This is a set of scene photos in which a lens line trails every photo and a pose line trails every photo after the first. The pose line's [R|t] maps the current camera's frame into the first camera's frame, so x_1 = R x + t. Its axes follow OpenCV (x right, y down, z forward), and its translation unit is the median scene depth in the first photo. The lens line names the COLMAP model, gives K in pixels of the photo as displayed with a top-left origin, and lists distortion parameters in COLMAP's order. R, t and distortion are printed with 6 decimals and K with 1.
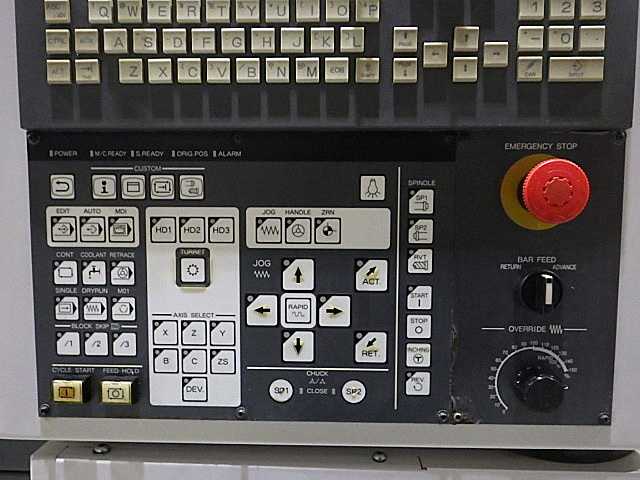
lens RADIAL K [[530.3, 0, 319.6], [0, 530.3, 240.7], [0, 0, 1]] dist [-0.002963, 0.005507]
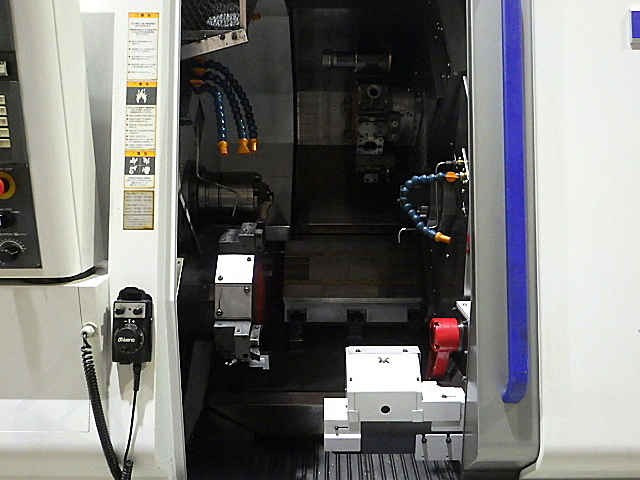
lens RADIAL K [[530.3, 0, 318.7], [0, 530.3, 240.9], [0, 0, 1]] dist [-0.002963, 0.005507]
pose [[0.999939, -0.010221, -0.004216, 2.176355], [0.010714, 0.989943, 0.141062, -0.186123], [0.002732, -0.141099, 0.989992, -1.873288]]
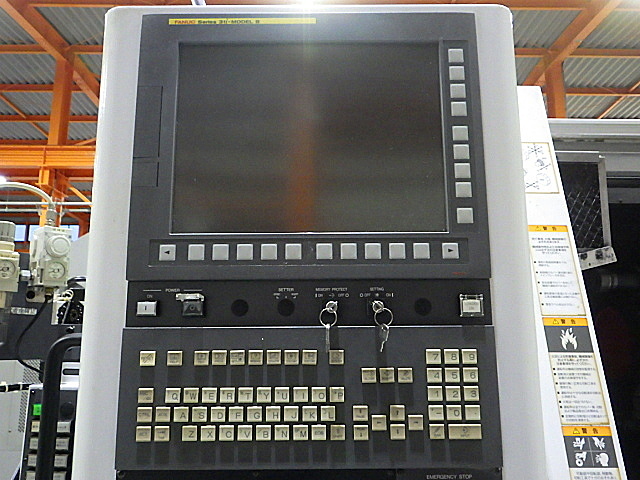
lens RADIAL K [[530.3, 0, 321.1], [0, 530.3, 240.8], [0, 0, 1]] dist [-0.002963, 0.005507]
pose [[0.999483, -0.006638, 0.031445, -0.007490], [0.014079, 0.969989, -0.242742, -0.497376], [-0.028890, 0.243060, 0.969581, -0.707151]]
